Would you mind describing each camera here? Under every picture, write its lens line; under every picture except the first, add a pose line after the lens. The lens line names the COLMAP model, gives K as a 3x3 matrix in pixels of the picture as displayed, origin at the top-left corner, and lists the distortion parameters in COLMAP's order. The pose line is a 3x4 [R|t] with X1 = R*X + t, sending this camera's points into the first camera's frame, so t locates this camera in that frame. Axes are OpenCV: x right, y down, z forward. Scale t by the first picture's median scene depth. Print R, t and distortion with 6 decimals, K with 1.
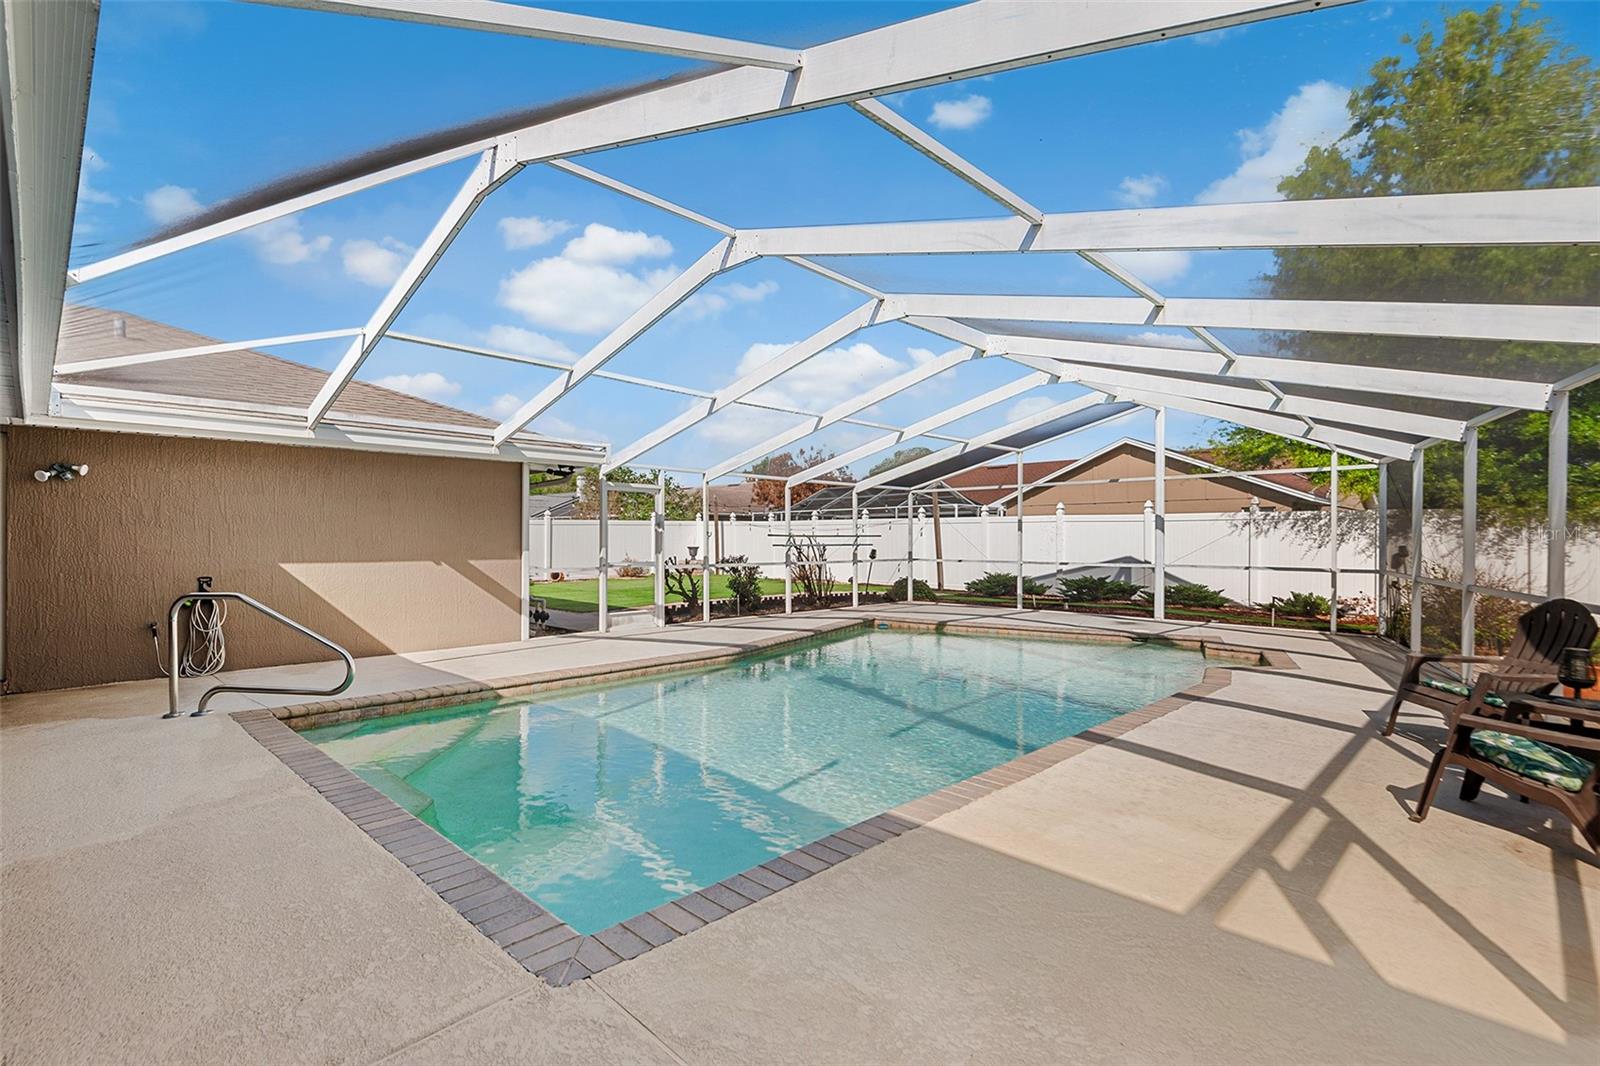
lens RADIAL K [[741.0, 0, 791.8], [0, 741.0, 536.8], [0, 0, 1]] dist [0.017853, -0.000175]
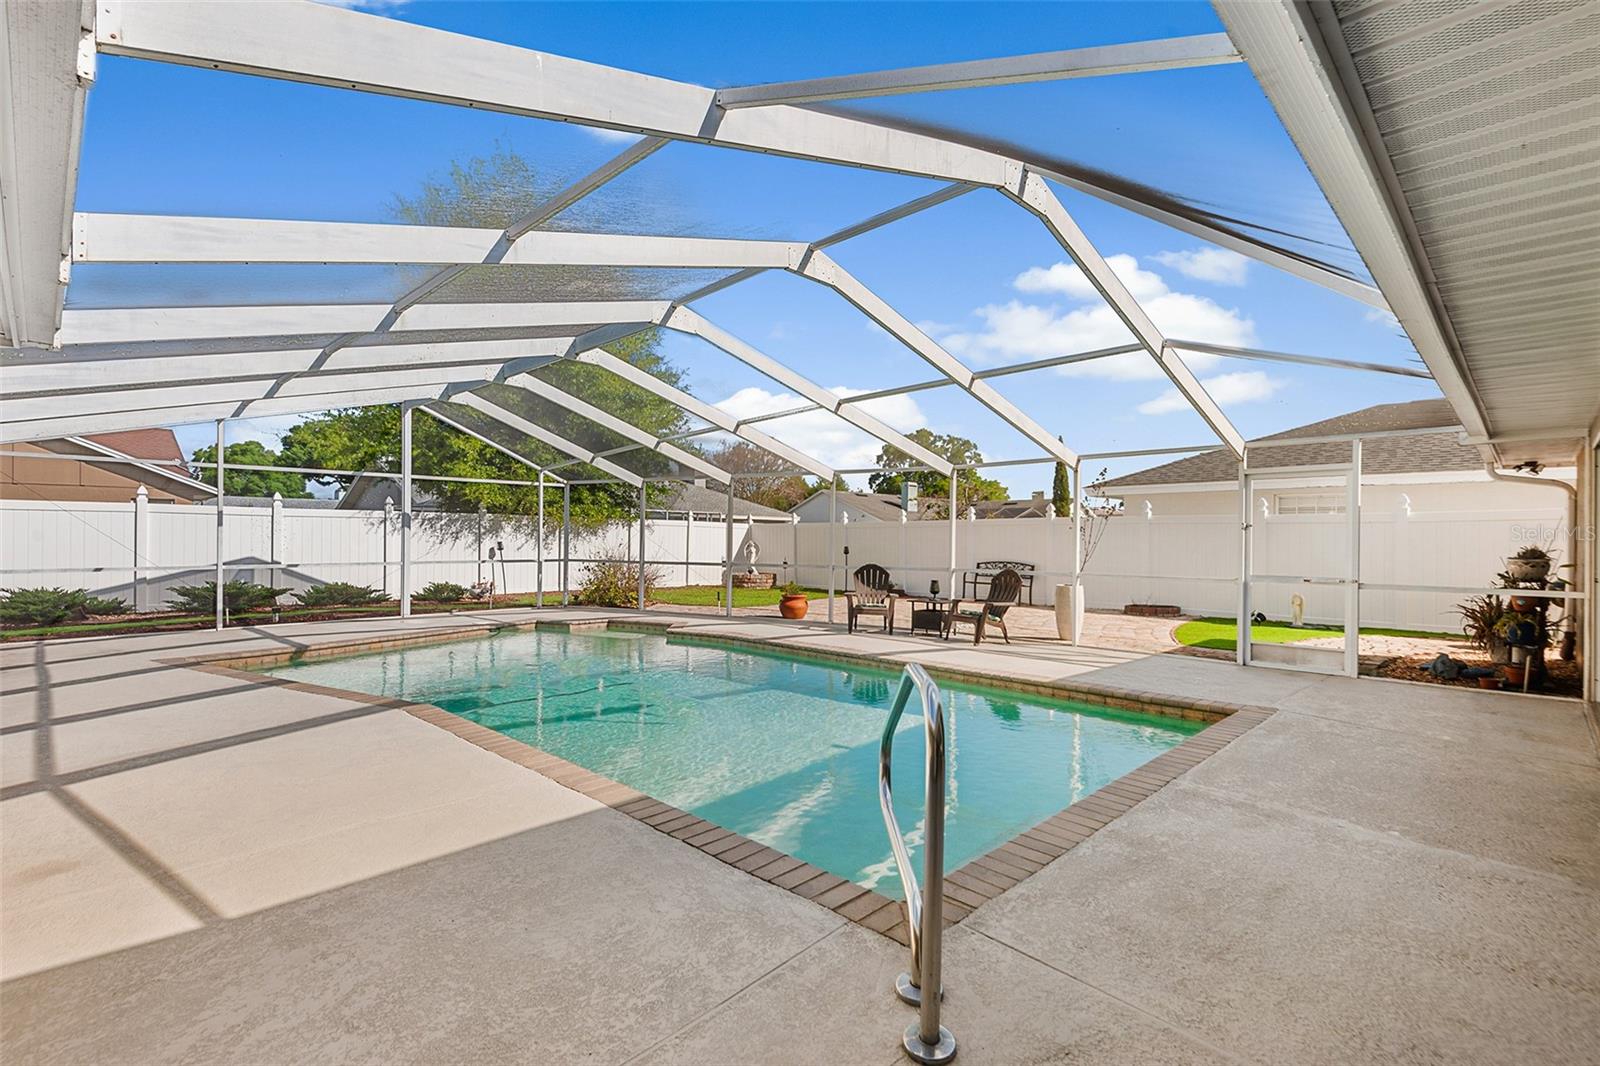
lens RADIAL K [[741.0, 0, 791.8], [0, 741.0, 536.8], [0, 0, 1]] dist [0.017853, -0.000175]
pose [[0.006495, -0.001394, 0.999978, -0.623147], [-0.007282, 0.999972, 0.001441, -0.002878], [-0.999952, -0.007291, 0.006485, 0.562845]]
